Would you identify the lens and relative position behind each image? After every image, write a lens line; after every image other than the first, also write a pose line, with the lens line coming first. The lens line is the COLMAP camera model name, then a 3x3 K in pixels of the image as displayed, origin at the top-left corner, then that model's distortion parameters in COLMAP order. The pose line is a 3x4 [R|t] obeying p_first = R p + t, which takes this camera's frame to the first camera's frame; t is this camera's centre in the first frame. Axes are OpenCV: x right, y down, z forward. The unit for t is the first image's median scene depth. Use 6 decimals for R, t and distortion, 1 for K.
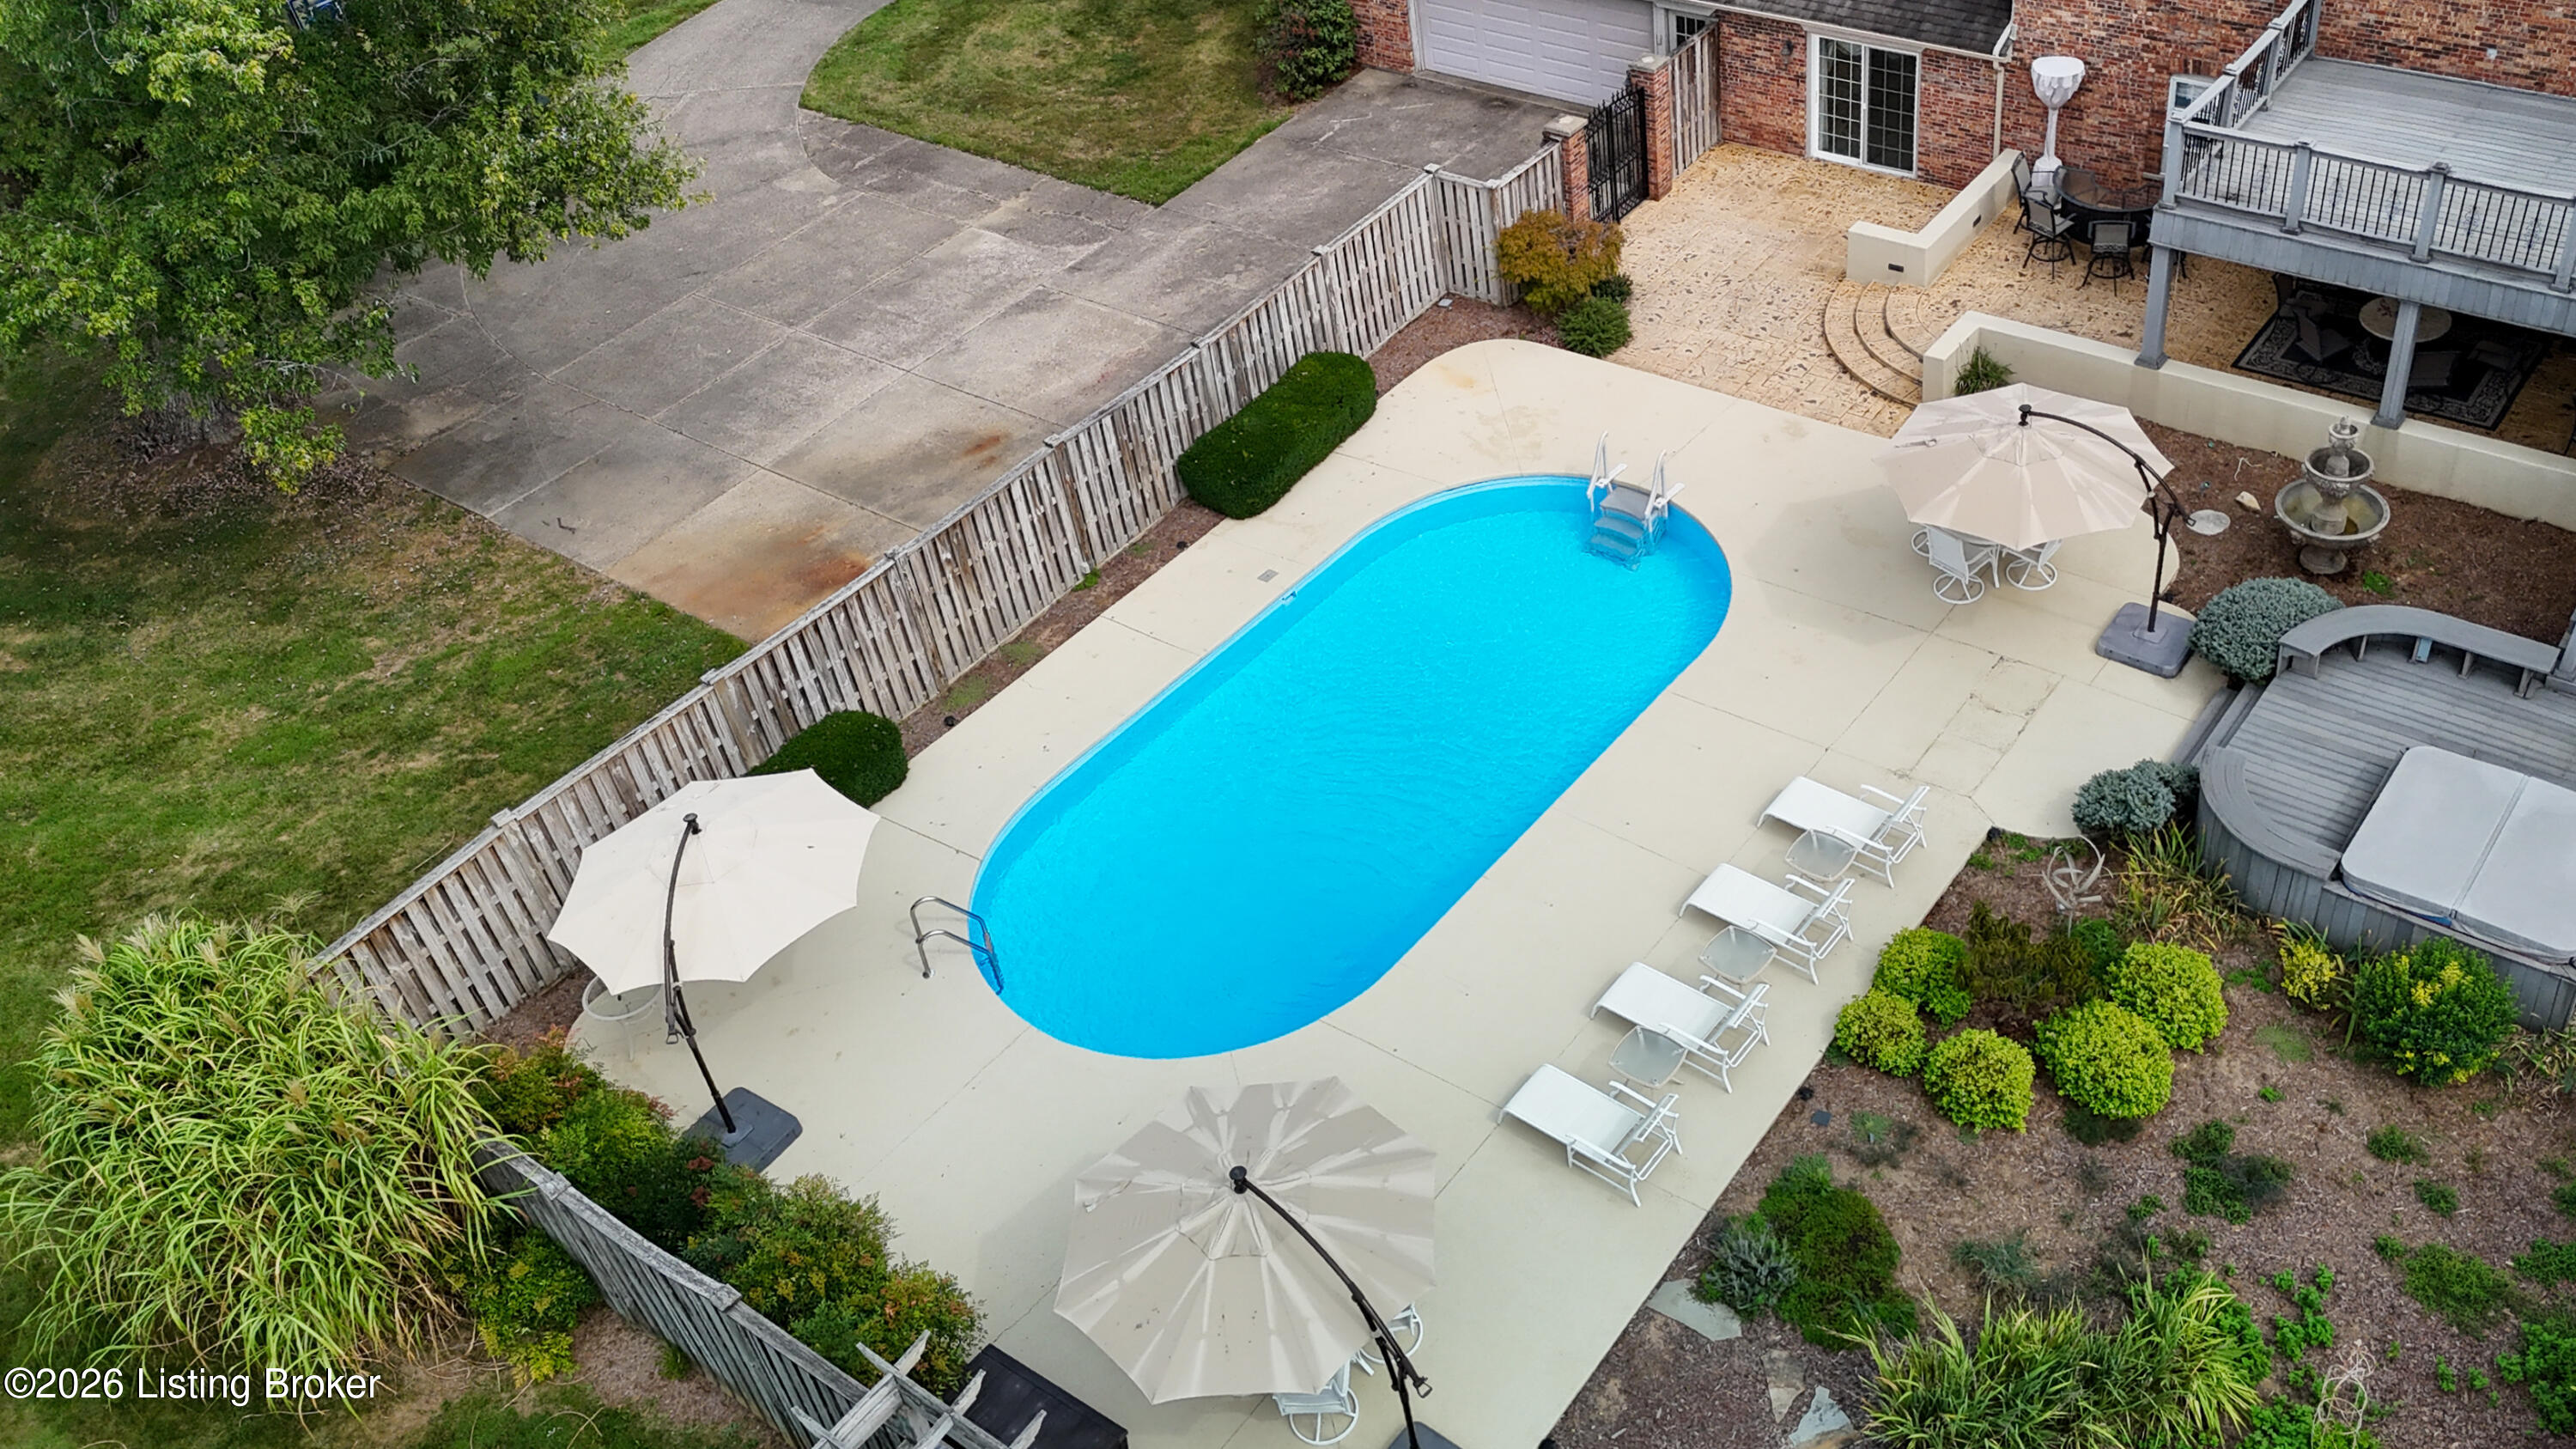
lens RADIAL K [[2166.9, 0, 1369.8], [0, 2166.9, 761.8], [0, 0, 1]] dist [0.055345, -0.040793]
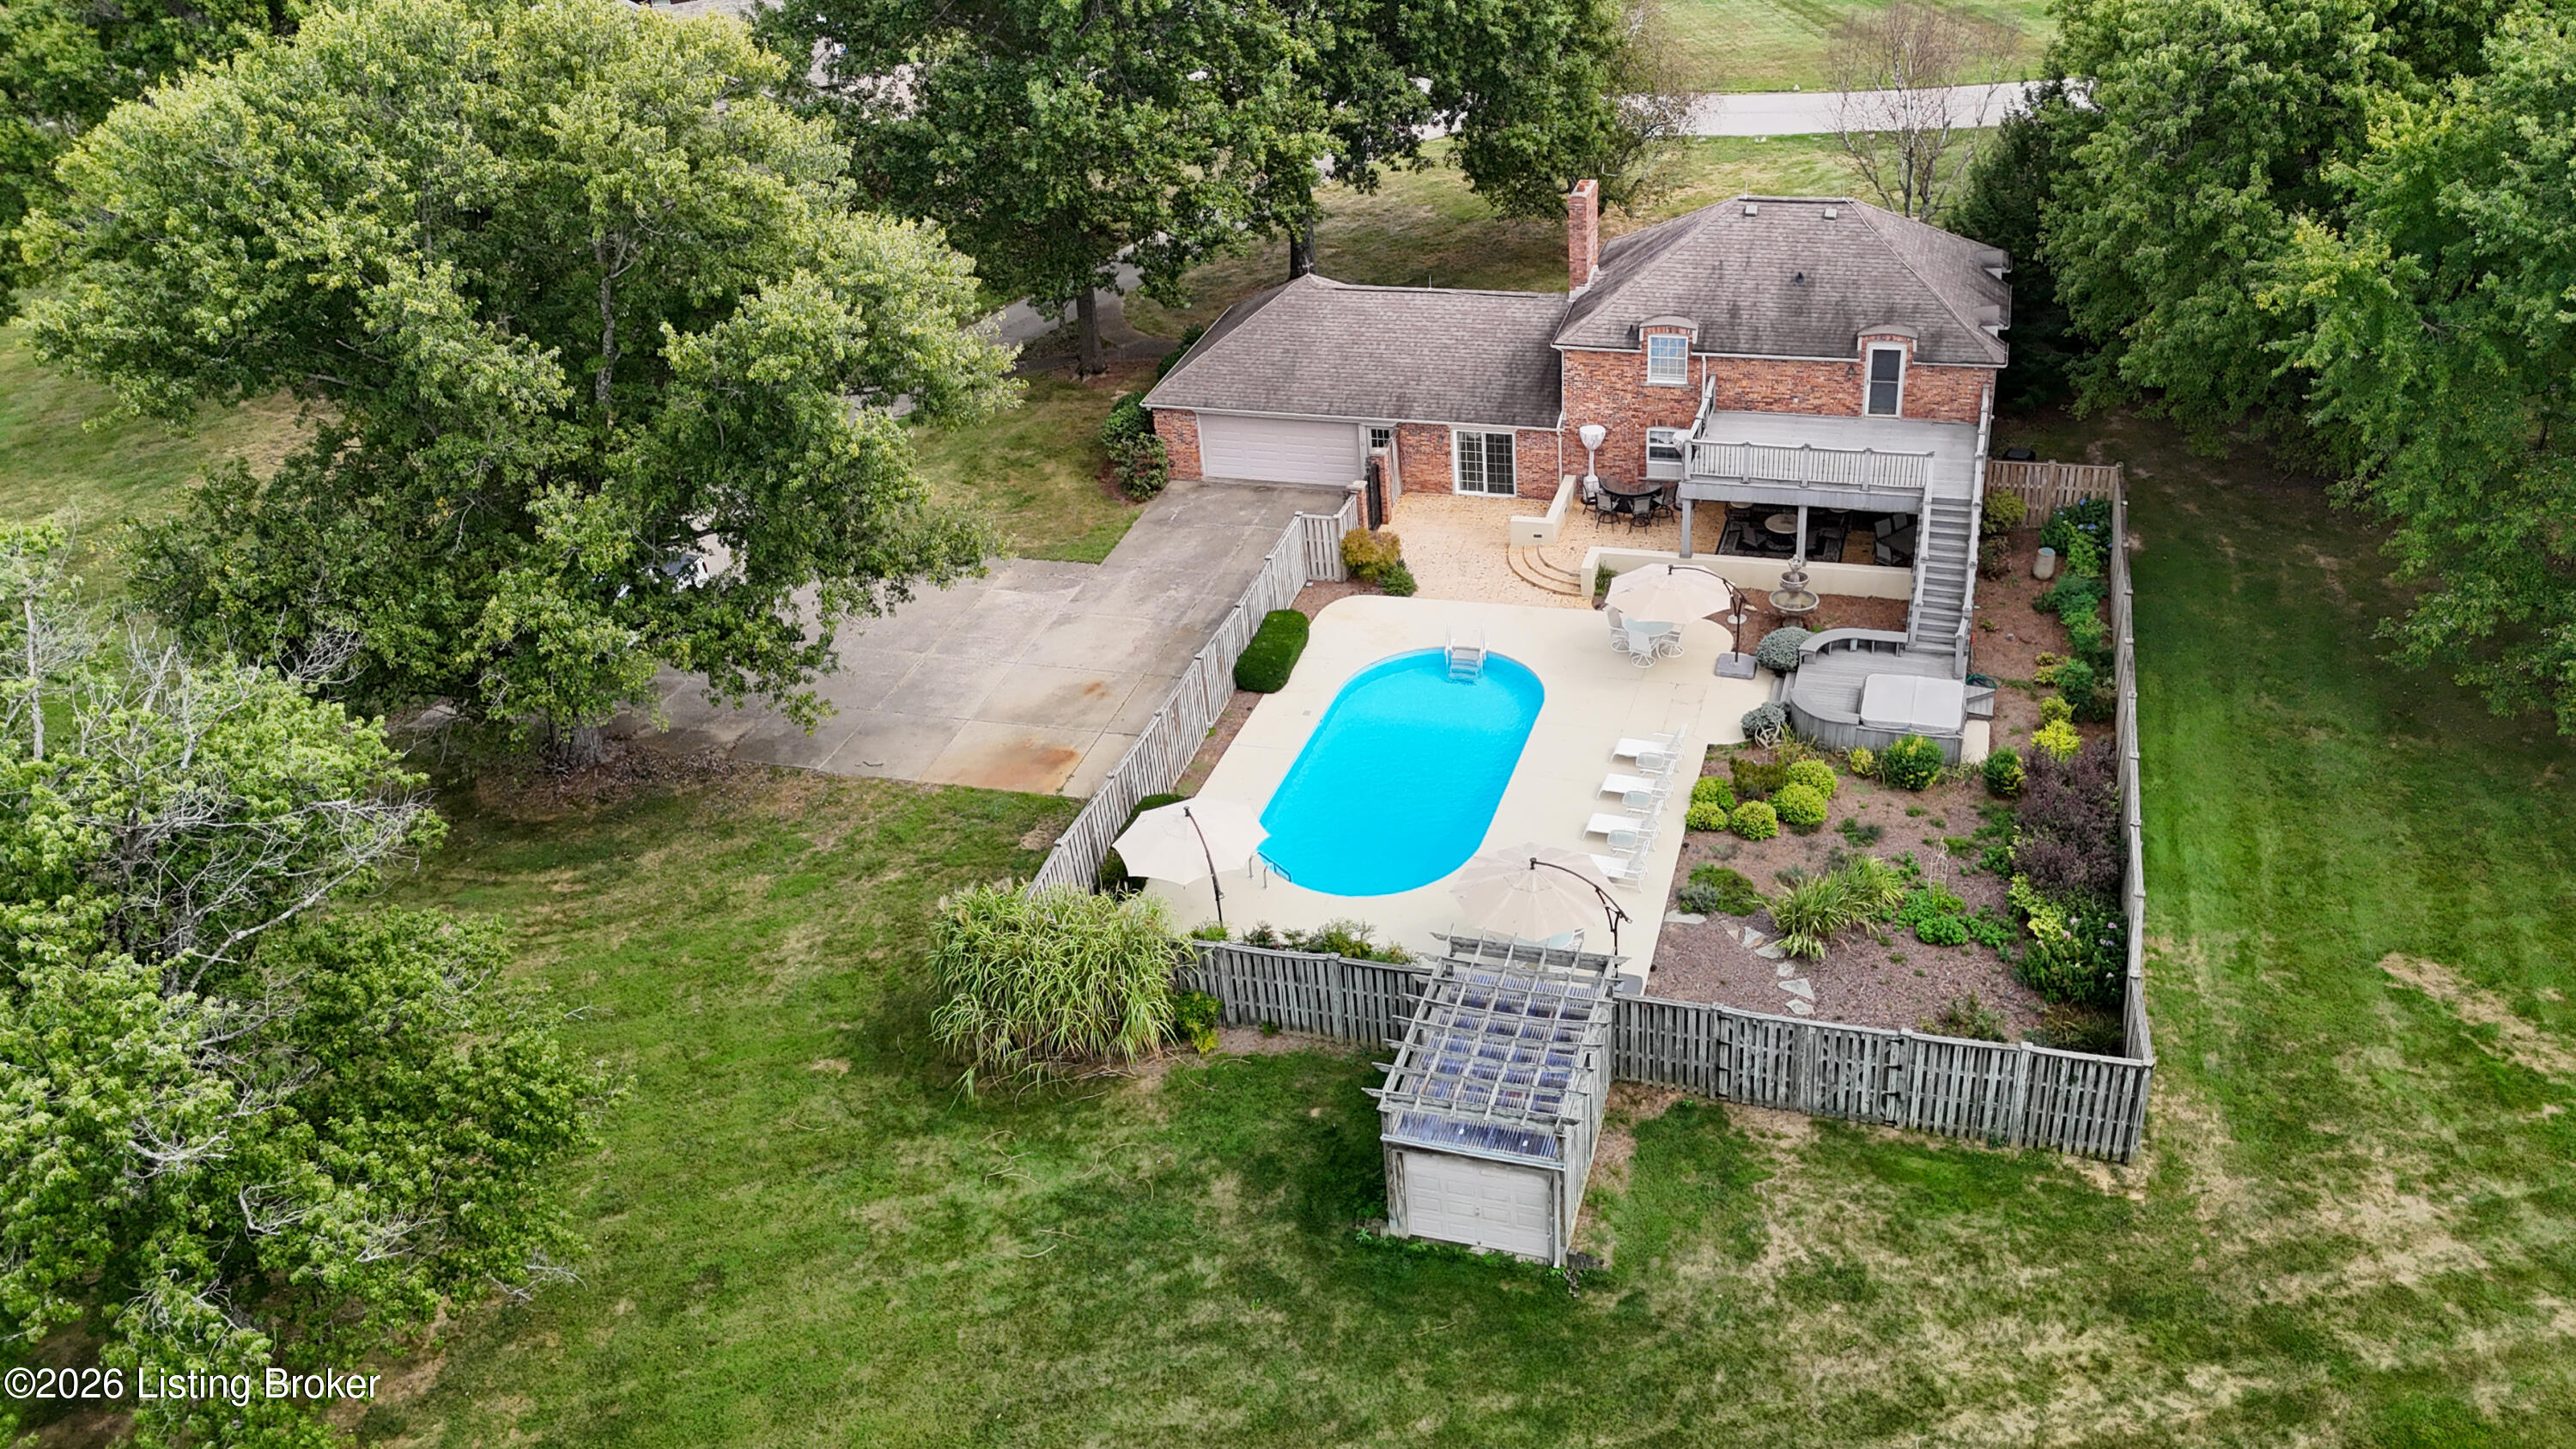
lens RADIAL K [[2166.9, 0, 1308.7], [0, 2166.9, 703.9], [0, 0, 1]] dist [0.055345, -0.040793]
pose [[0.938554, -0.136758, 0.316880, -0.632366], [0.205508, 0.959079, -0.194768, 0.271218], [-0.277276, 0.247922, 0.928252, -0.751836]]
